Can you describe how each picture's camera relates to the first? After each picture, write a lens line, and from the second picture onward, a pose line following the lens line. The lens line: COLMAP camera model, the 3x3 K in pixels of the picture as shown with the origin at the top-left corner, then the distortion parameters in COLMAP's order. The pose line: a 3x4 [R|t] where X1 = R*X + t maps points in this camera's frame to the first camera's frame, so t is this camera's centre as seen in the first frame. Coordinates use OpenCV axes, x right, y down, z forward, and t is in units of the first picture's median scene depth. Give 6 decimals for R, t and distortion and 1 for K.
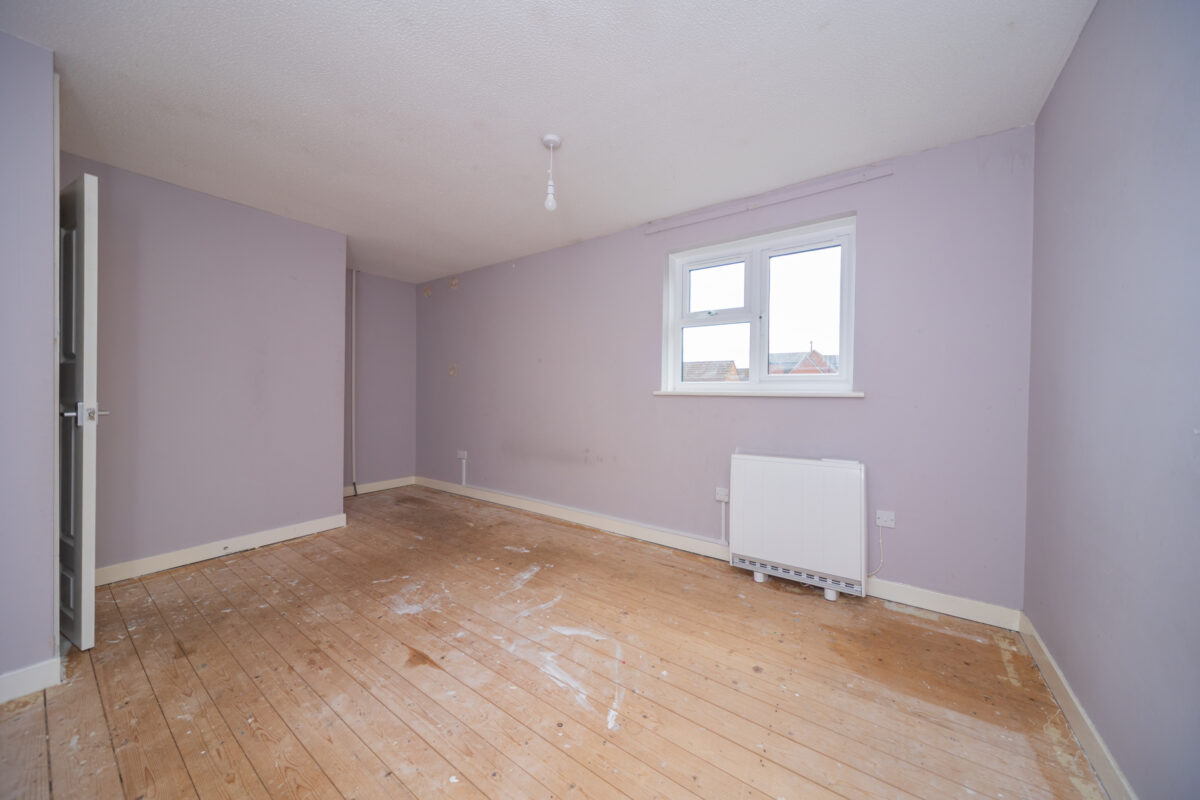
lens RADIAL K [[413.8, 0, 596.9], [0, 413.8, 394.0], [0, 0, 1]] dist [0.007004, 0.000231]
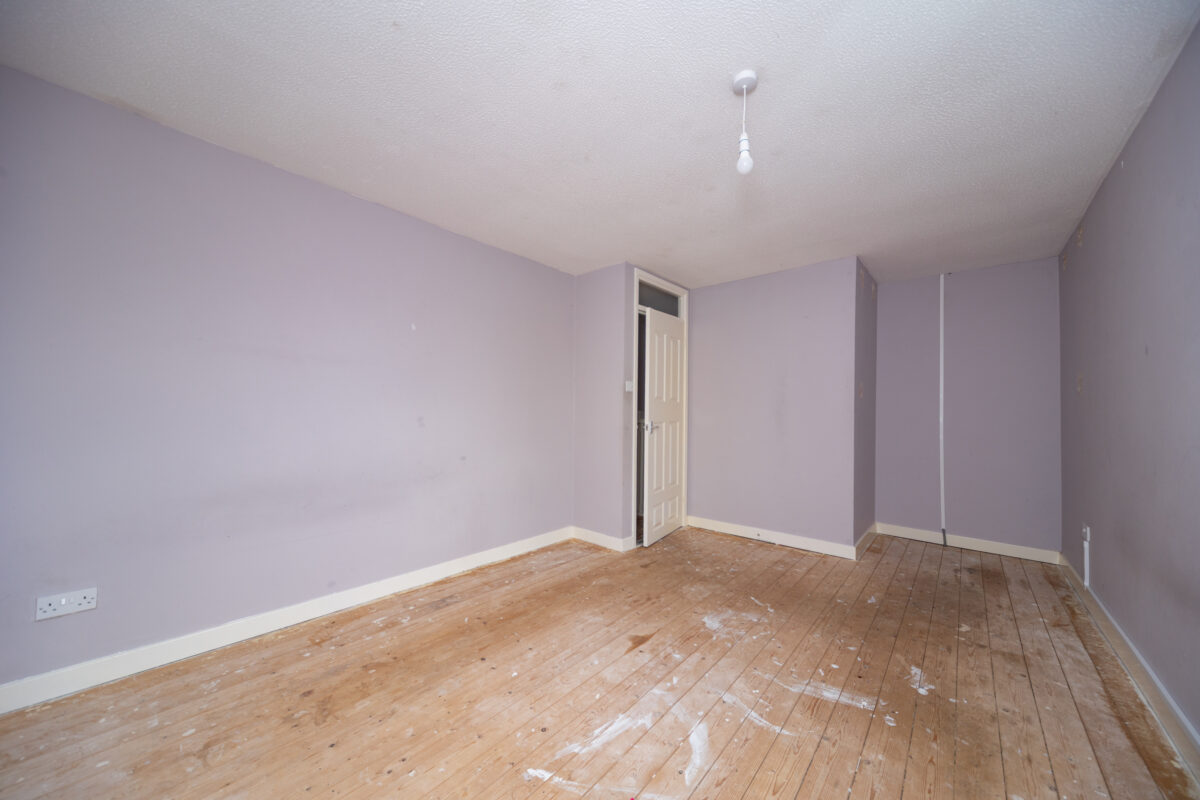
lens RADIAL K [[413.8, 0, 596.9], [0, 413.8, 408.0], [0, 0, 1]] dist [0.007004, 0.000231]
pose [[-0.101688, -0.020868, -0.994597, 0.576008], [-0.016033, 0.999684, -0.019335, 0.000092], [0.994687, 0.013981, -0.101990, 0.737013]]
